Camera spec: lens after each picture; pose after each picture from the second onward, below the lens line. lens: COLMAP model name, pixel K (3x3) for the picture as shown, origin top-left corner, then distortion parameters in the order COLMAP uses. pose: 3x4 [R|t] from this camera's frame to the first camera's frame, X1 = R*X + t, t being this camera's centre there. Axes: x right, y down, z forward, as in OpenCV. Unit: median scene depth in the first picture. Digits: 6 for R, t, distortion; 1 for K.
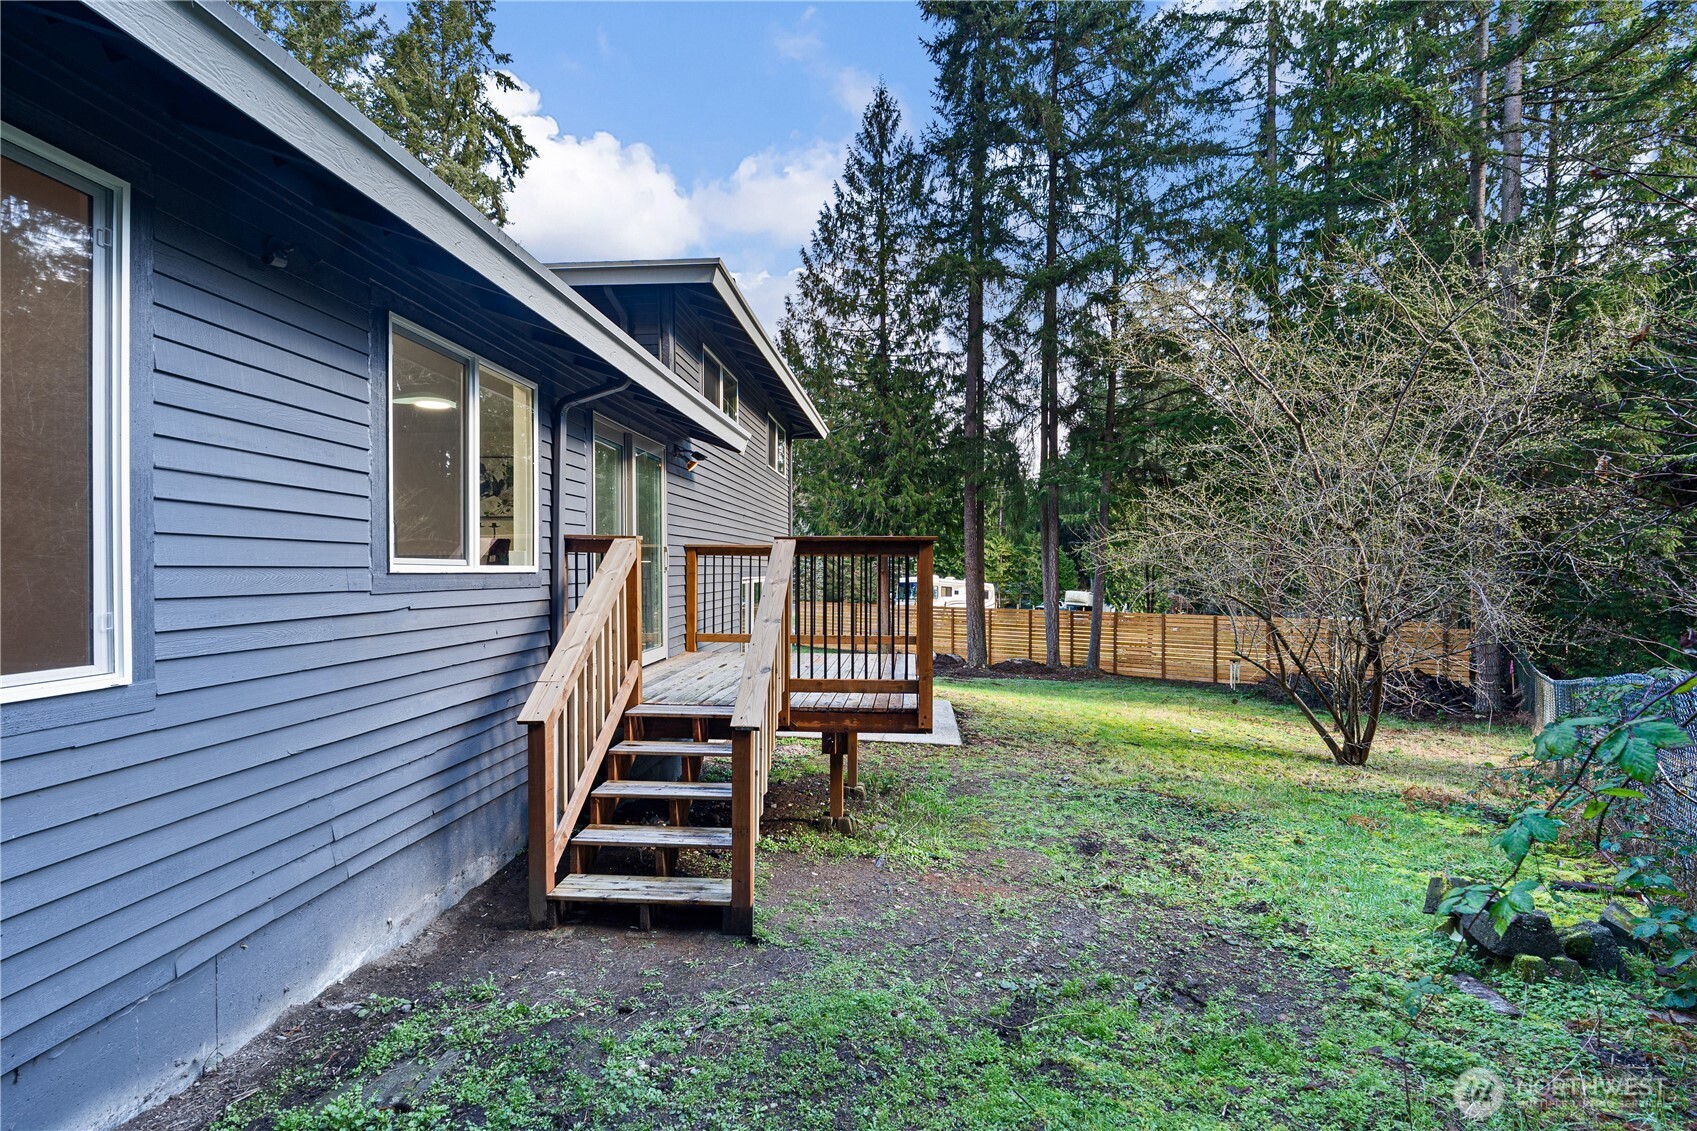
lens RADIAL K [[779.6, 0, 848.5], [0, 779.6, 566.9], [0, 0, 1]] dist [-0.004102, 0.000404]
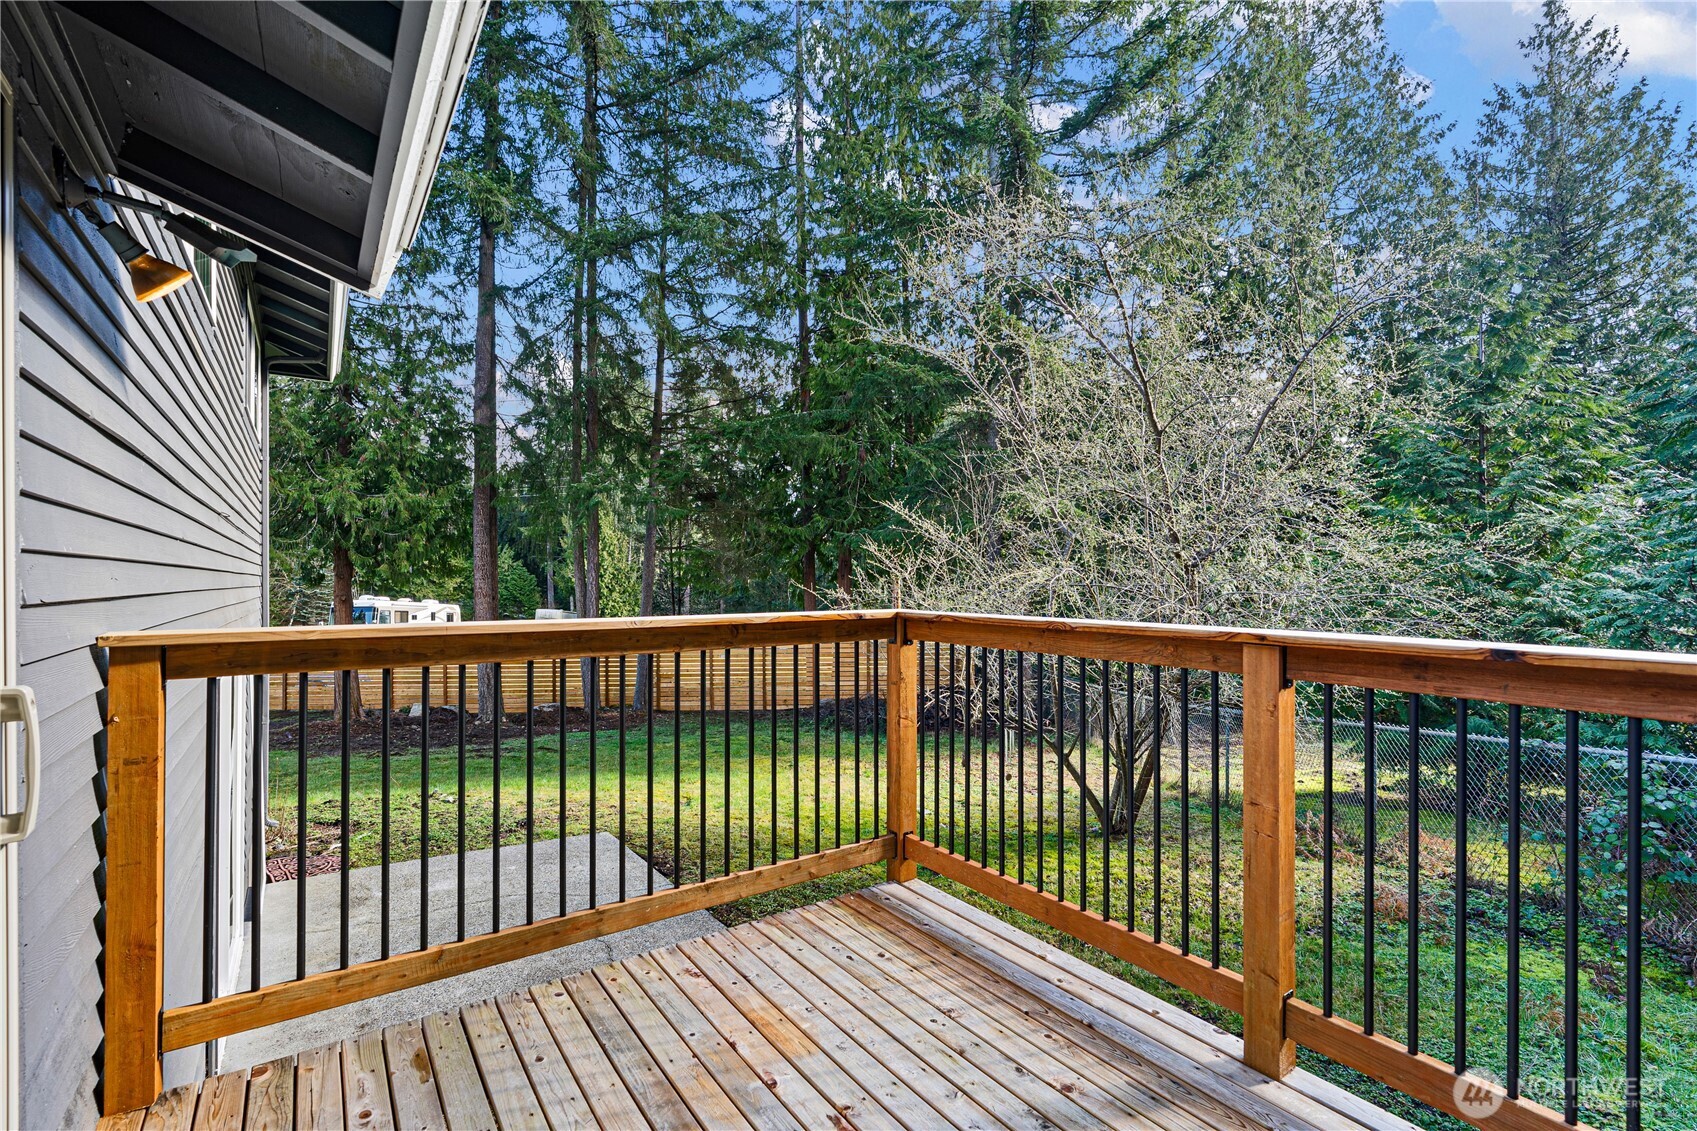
lens RADIAL K [[779.6, 0, 844.5], [0, 779.6, 573.5], [0, 0, 1]] dist [-0.004102, 0.000404]
pose [[0.782080, 0.003027, 0.623170, -0.047775], [0.003216, 0.999955, -0.008893, -0.011657], [-0.623169, 0.008959, 0.782036, 0.181257]]
